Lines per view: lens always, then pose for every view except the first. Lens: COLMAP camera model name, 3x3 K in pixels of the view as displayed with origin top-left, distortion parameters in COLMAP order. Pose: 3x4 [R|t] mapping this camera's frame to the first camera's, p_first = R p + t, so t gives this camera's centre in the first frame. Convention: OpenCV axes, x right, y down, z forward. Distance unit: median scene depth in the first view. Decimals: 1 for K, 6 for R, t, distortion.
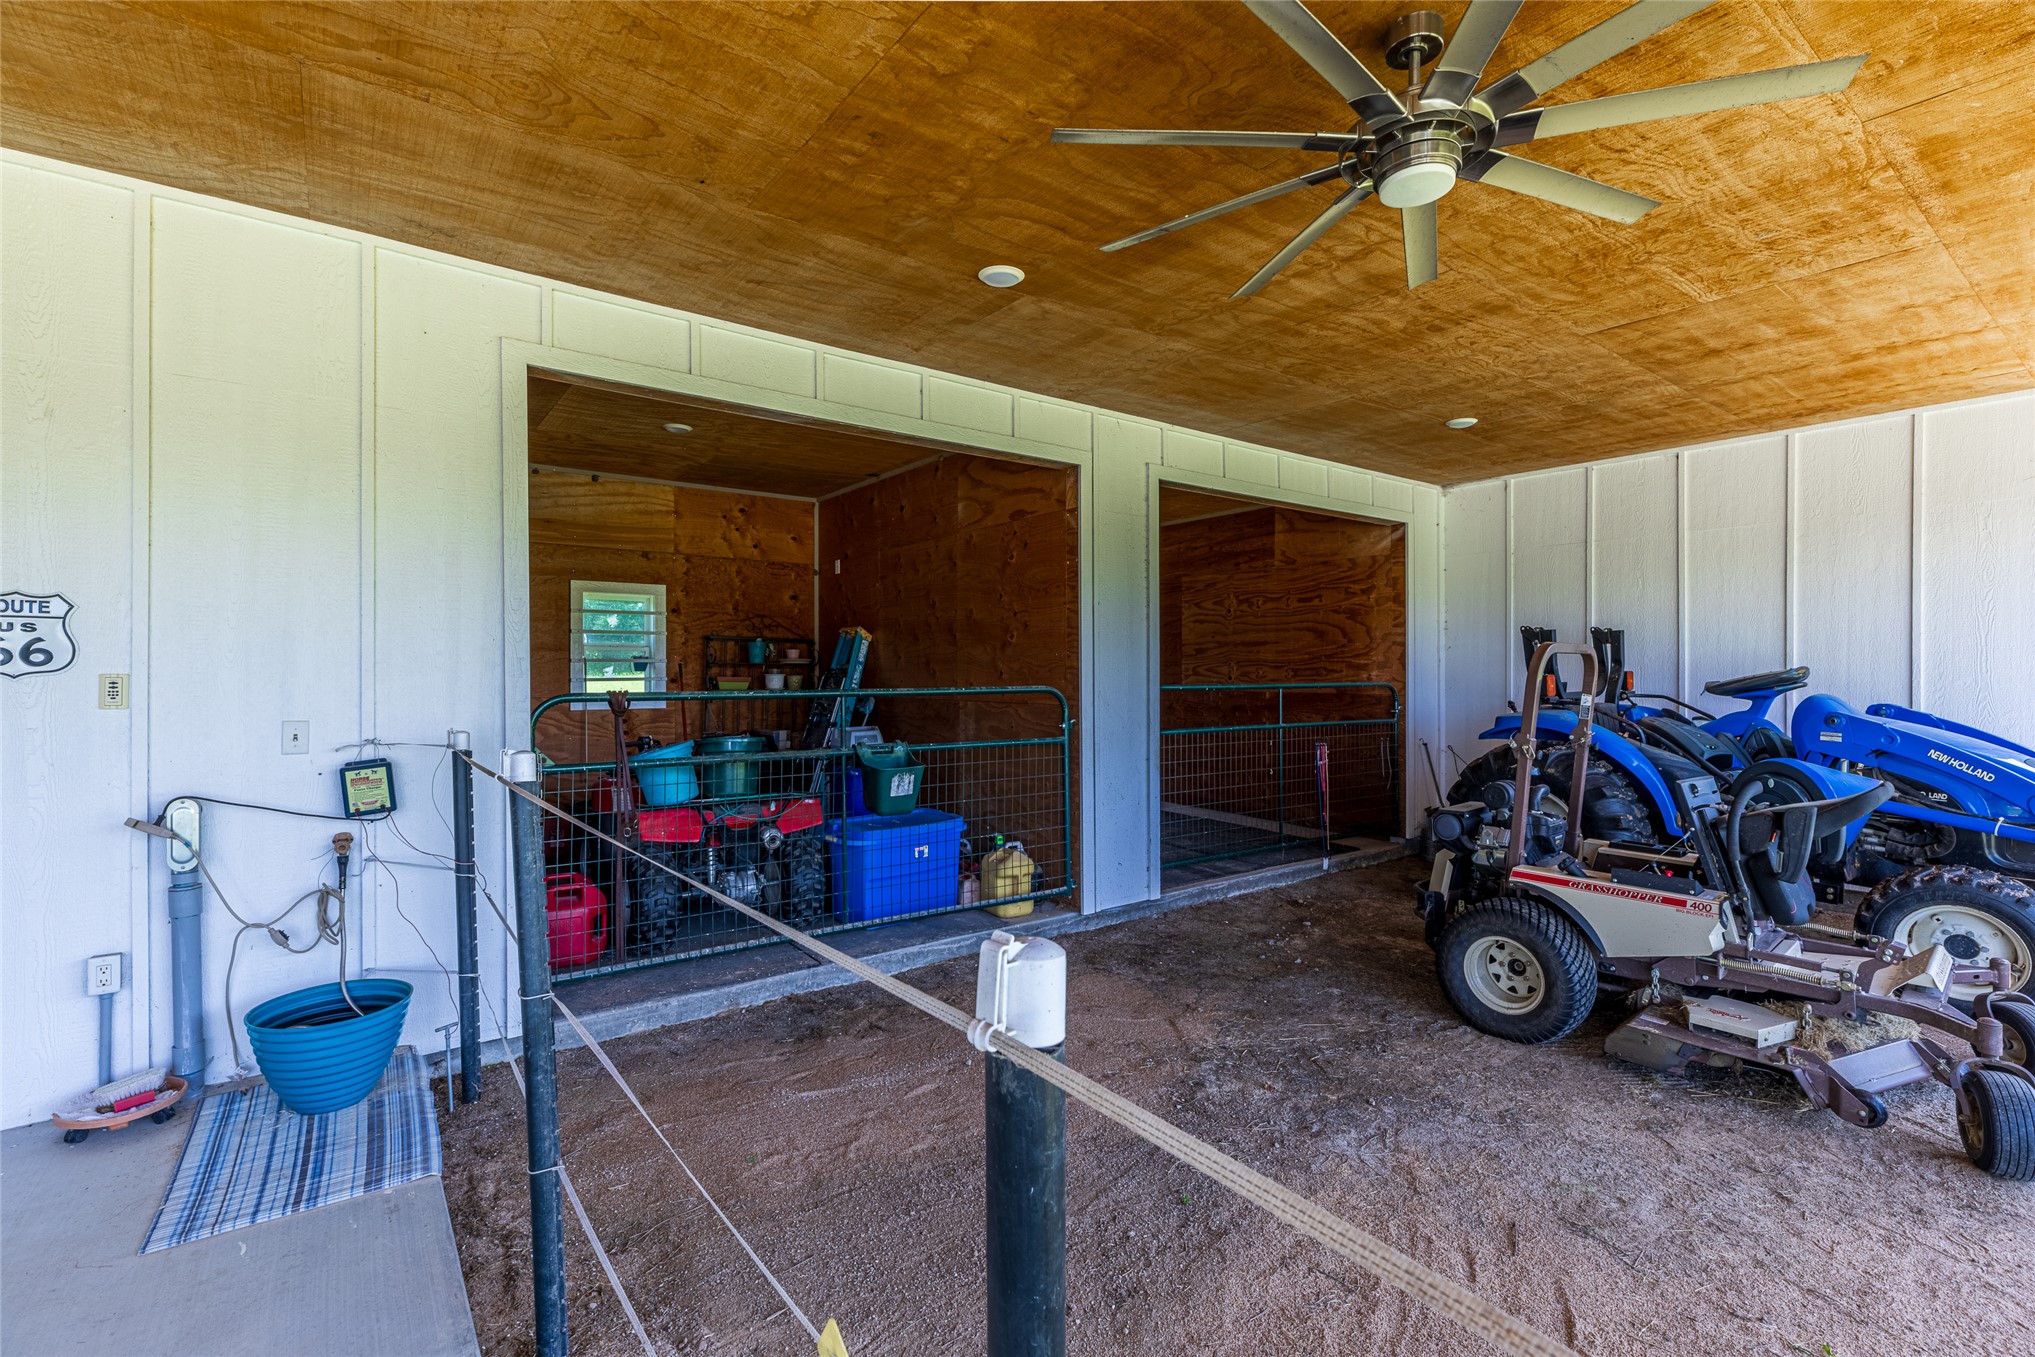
lens RADIAL K [[908.5, 0, 1013.5], [0, 908.5, 673.3], [0, 0, 1]] dist [0.004512, -0.000878]
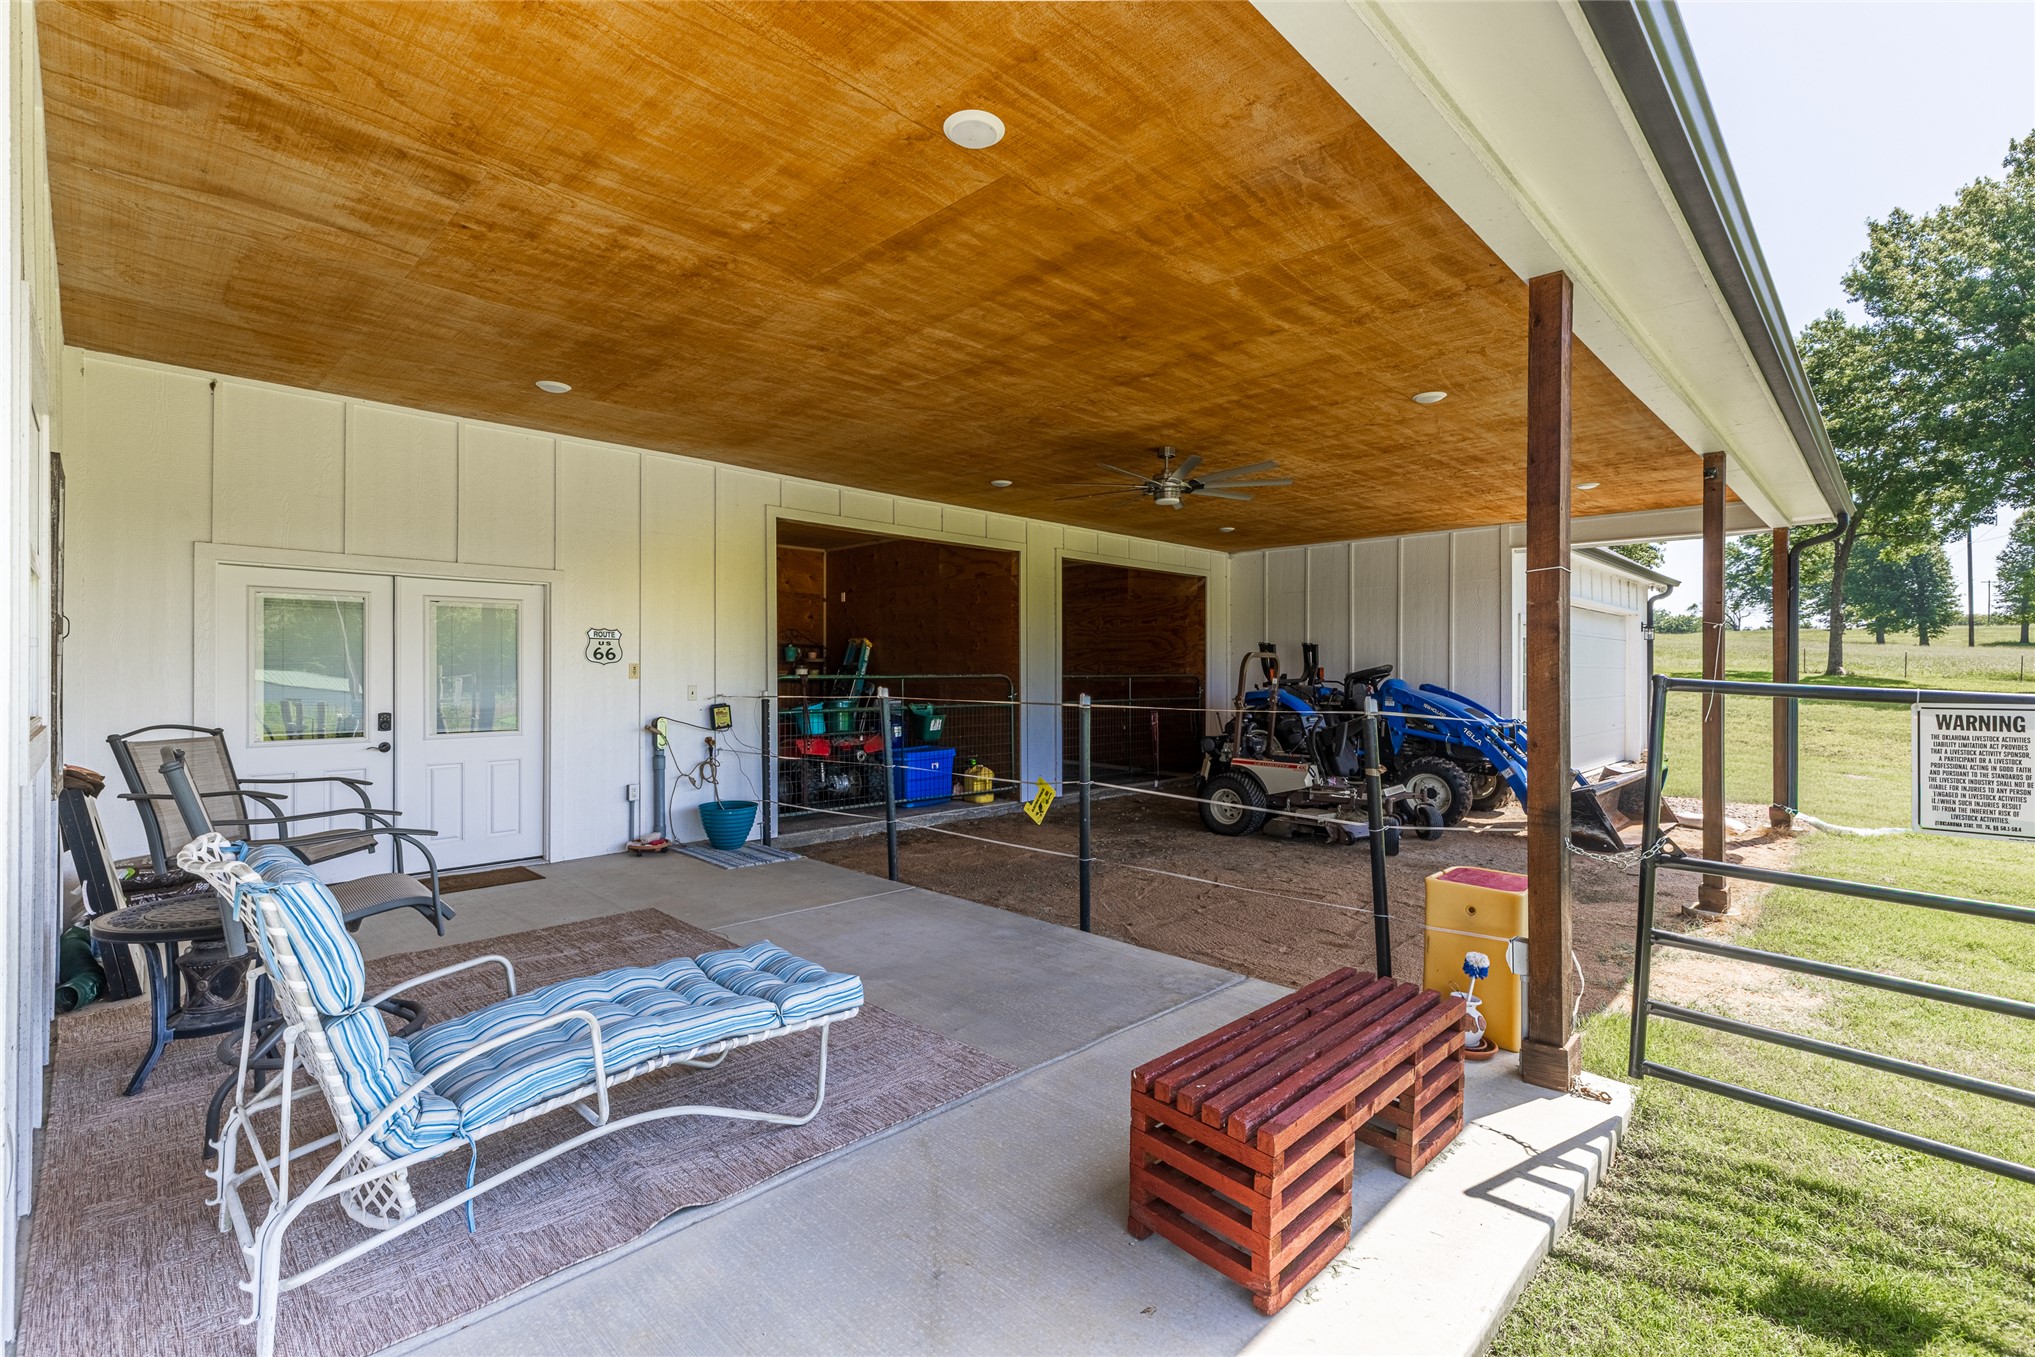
lens RADIAL K [[908.5, 0, 1017.1], [0, 908.5, 674.3], [0, 0, 1]] dist [0.004512, -0.000878]
pose [[0.988564, 0.001664, 0.150792, -0.202201], [-0.001632, 0.999999, -0.000333, 0.014500], [-0.150792, 0.000083, 0.988565, -0.769026]]
